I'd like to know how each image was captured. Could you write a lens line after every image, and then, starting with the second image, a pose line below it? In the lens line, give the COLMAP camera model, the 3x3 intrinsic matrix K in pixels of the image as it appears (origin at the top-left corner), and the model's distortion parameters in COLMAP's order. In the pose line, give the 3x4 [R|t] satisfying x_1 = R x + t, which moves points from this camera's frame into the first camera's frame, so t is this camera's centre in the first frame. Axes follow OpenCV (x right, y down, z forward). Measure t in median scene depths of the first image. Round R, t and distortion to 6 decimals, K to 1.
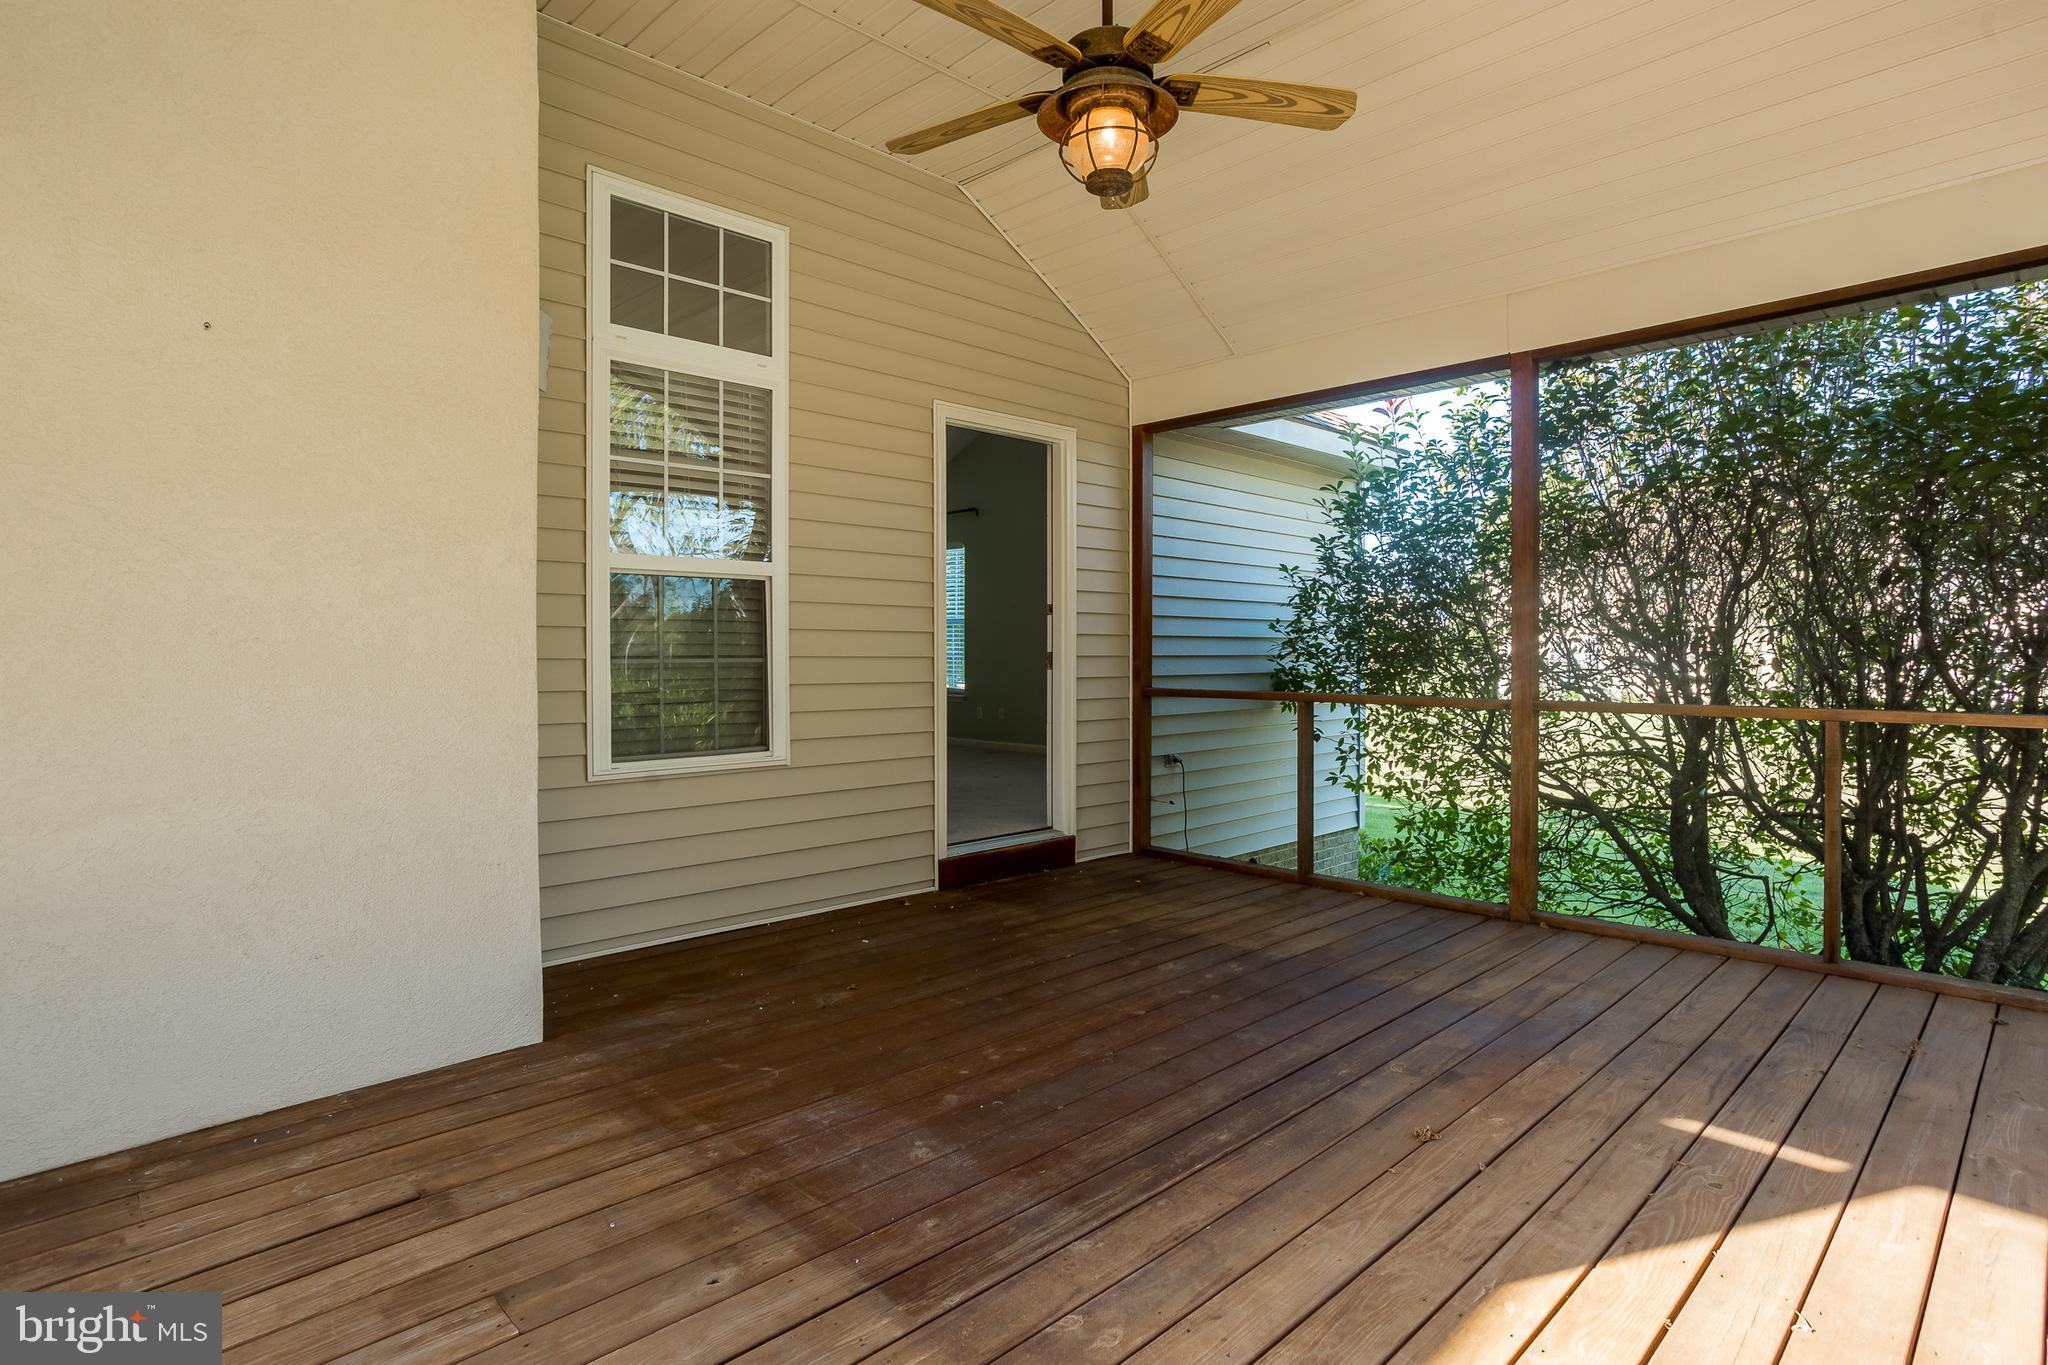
lens RADIAL K [[1078.6, 0, 1019.4], [0, 1078.6, 684.5], [0, 0, 1]] dist [-0.065989, 0.045195]
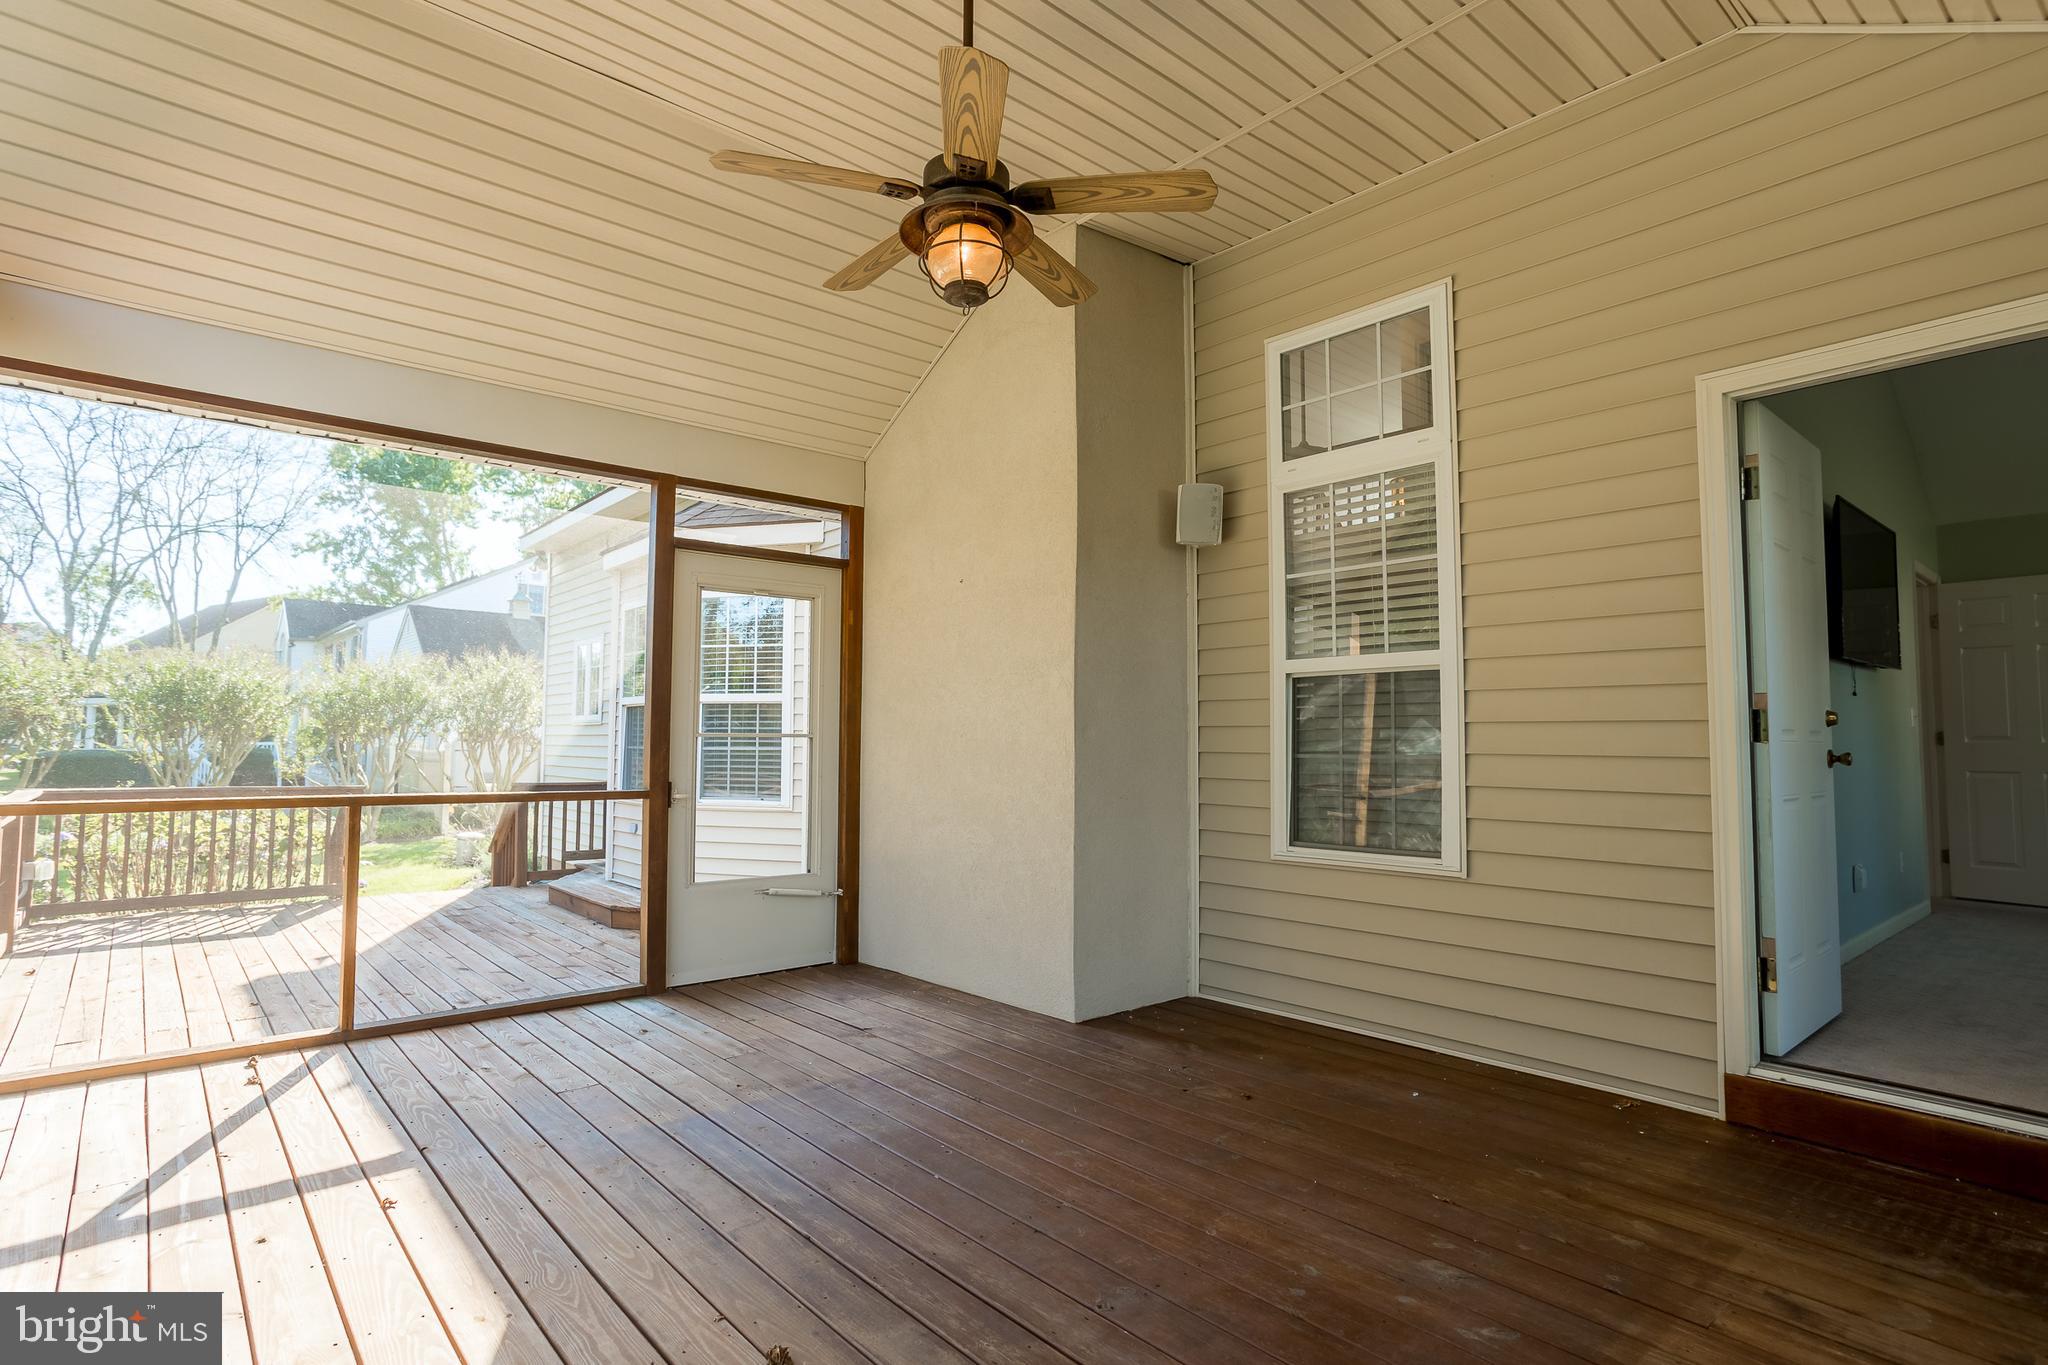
lens RADIAL K [[1078.6, 0, 1019.4], [0, 1078.6, 684.5], [0, 0, 1]] dist [-0.065989, 0.045195]
pose [[-0.091192, -0.053655, -0.994387, 0.819110], [-0.031436, 0.998205, -0.050978, -0.031594], [0.995337, 0.026610, -0.092715, 0.859547]]
